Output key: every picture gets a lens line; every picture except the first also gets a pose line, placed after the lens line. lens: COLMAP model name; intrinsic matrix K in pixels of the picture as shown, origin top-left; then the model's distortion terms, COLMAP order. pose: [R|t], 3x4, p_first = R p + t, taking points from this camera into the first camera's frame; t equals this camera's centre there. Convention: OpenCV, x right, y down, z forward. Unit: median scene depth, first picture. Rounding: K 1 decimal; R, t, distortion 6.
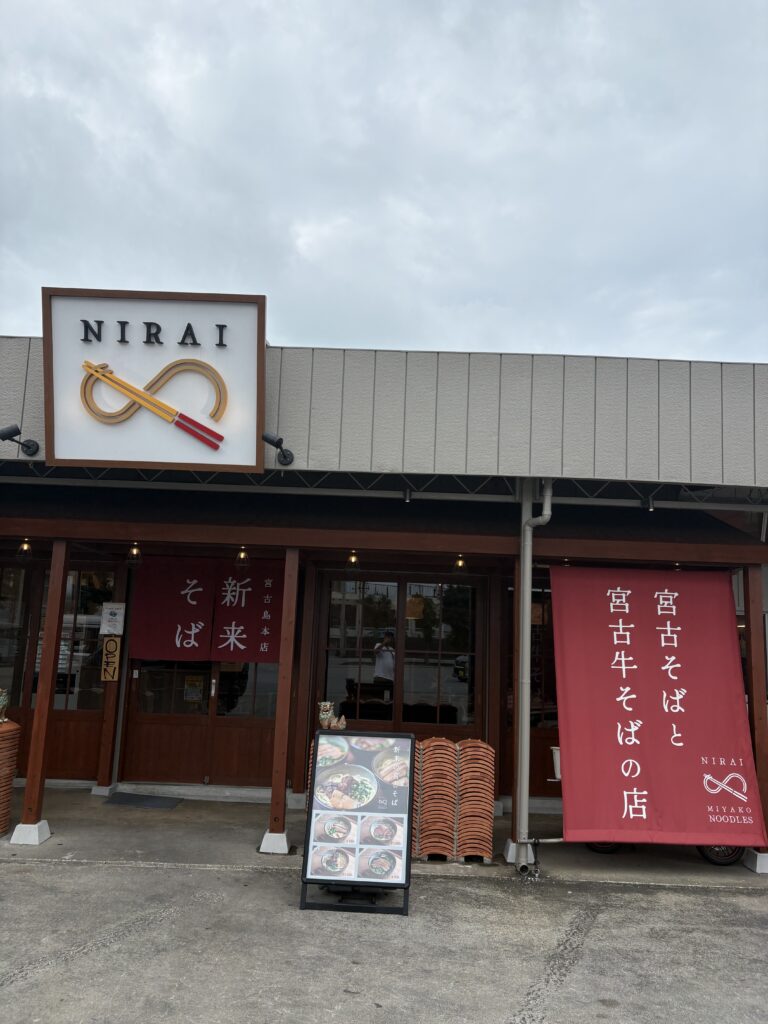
lens RADIAL K [[777.4, 0, 387.1], [0, 777.4, 511.6], [0, 0, 1]] dist [-0.000833, 0.009240]
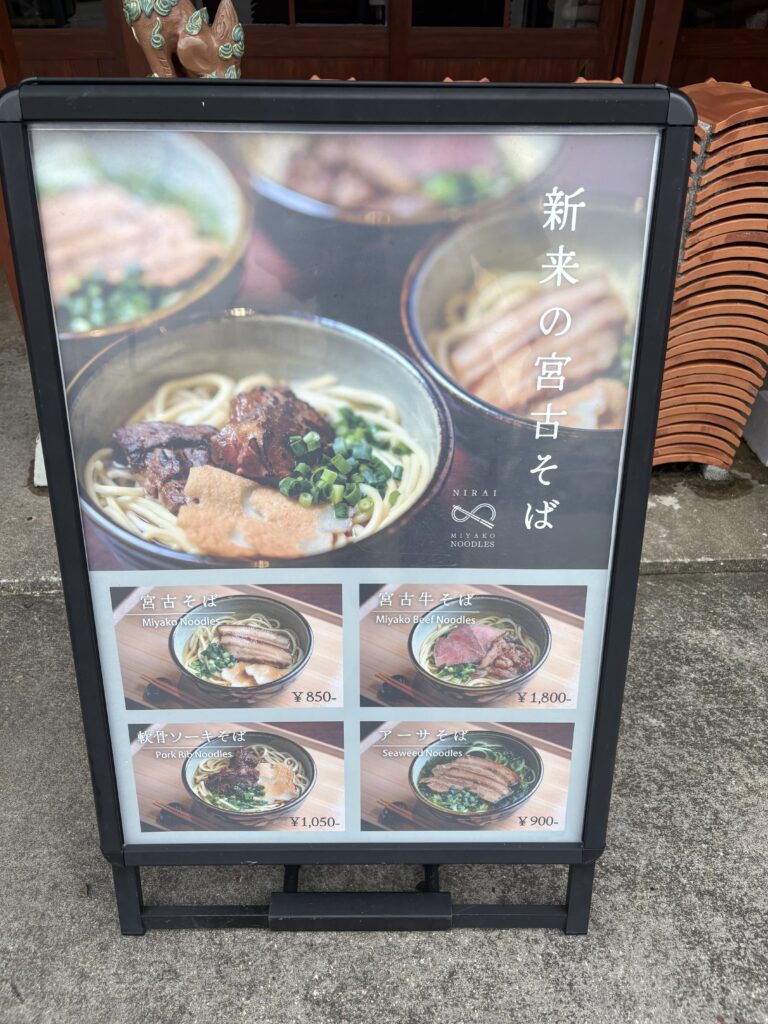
lens RADIAL K [[777.4, 0, 385.3], [0, 777.4, 510.8], [0, 0, 1]] dist [-0.000833, 0.009240]
pose [[0.997462, -0.062677, 0.033786, -0.032137], [0.018554, 0.686897, 0.726518, 0.243442], [-0.068744, -0.724047, 0.686316, 0.883304]]
